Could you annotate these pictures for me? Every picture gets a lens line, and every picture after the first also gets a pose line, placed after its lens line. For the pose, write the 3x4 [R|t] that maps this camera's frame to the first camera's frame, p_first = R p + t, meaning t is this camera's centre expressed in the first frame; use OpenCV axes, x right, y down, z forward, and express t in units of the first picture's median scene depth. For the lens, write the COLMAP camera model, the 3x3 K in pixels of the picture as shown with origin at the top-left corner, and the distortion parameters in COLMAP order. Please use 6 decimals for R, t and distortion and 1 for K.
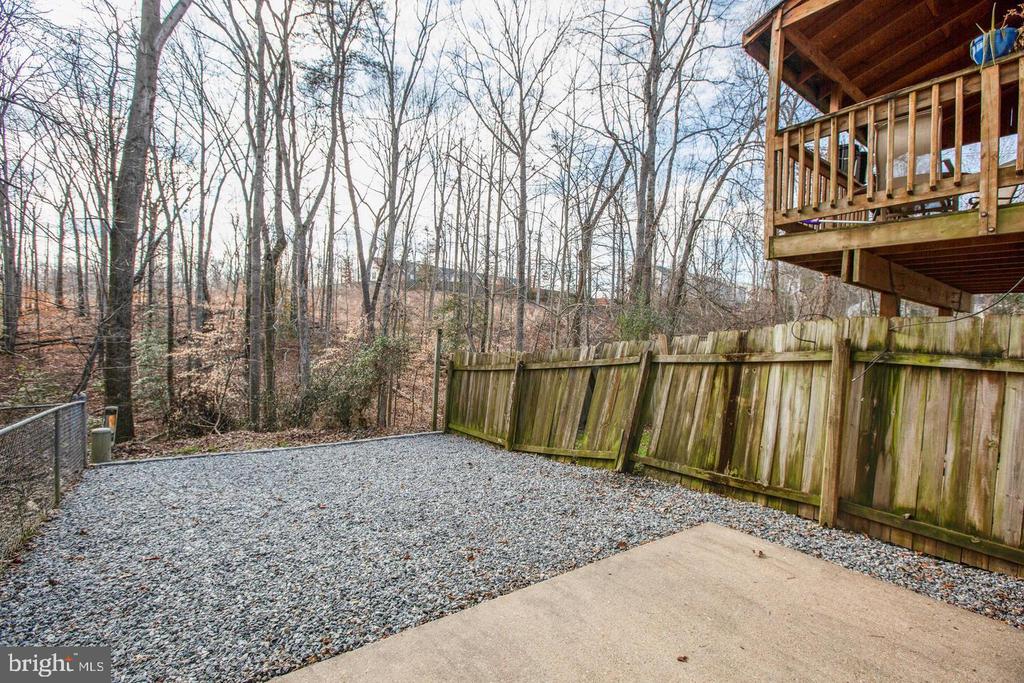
lens RADIAL K [[470.3, 0, 509.2], [0, 470.3, 338.5], [0, 0, 1]] dist [-0.050420, 0.017902]
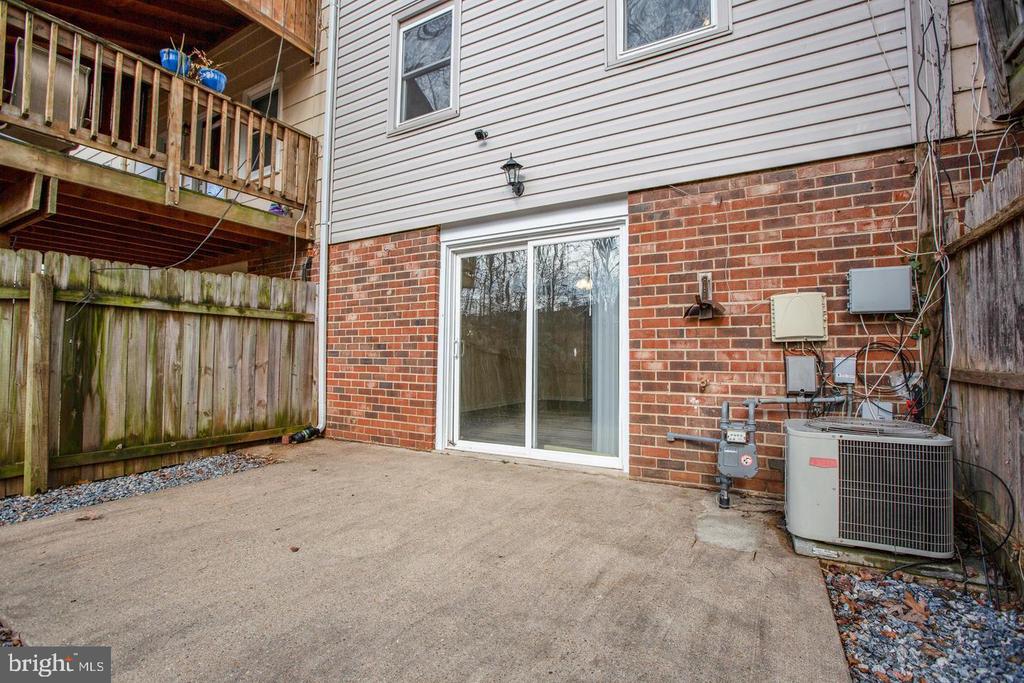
lens RADIAL K [[470.3, 0, 509.2], [0, 470.3, 338.5], [0, 0, 1]] dist [-0.050420, 0.017902]
pose [[-0.416805, 0.003758, 0.908988, -0.470789], [-0.003692, 0.999976, -0.005827, 0.135897], [-0.908989, -0.005785, -0.416781, 0.604710]]
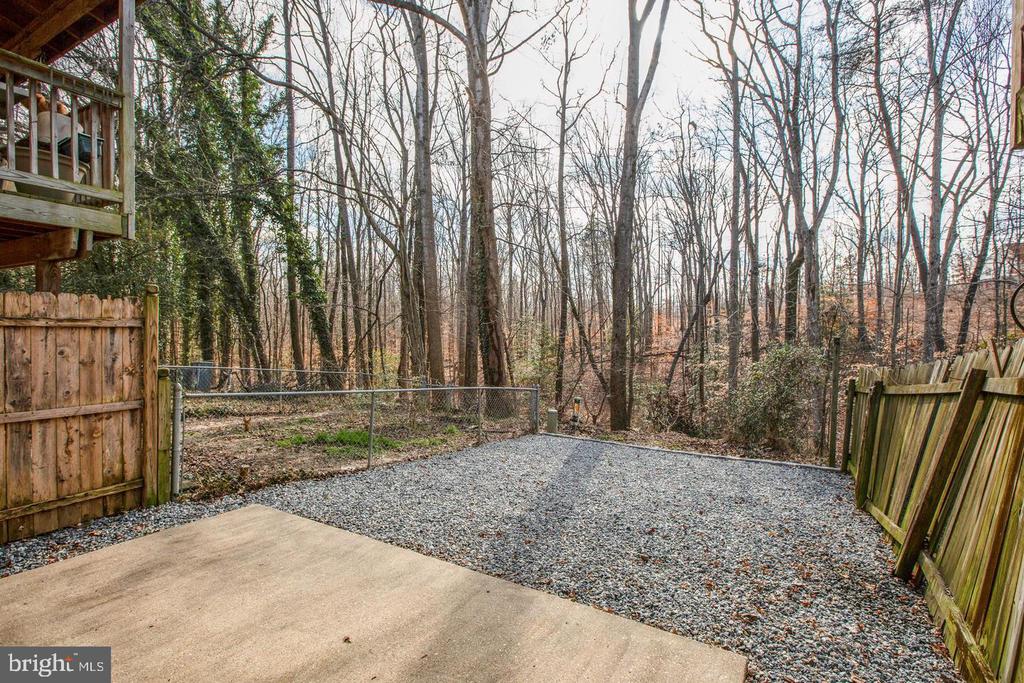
lens RADIAL K [[470.3, 0, 509.2], [0, 470.3, 338.5], [0, 0, 1]] dist [-0.050420, 0.017902]
pose [[0.408177, -0.022028, -0.912637, 0.915331], [-0.004859, 0.999642, -0.026301, 0.013909], [0.912890, 0.015170, 0.407924, 0.529872]]
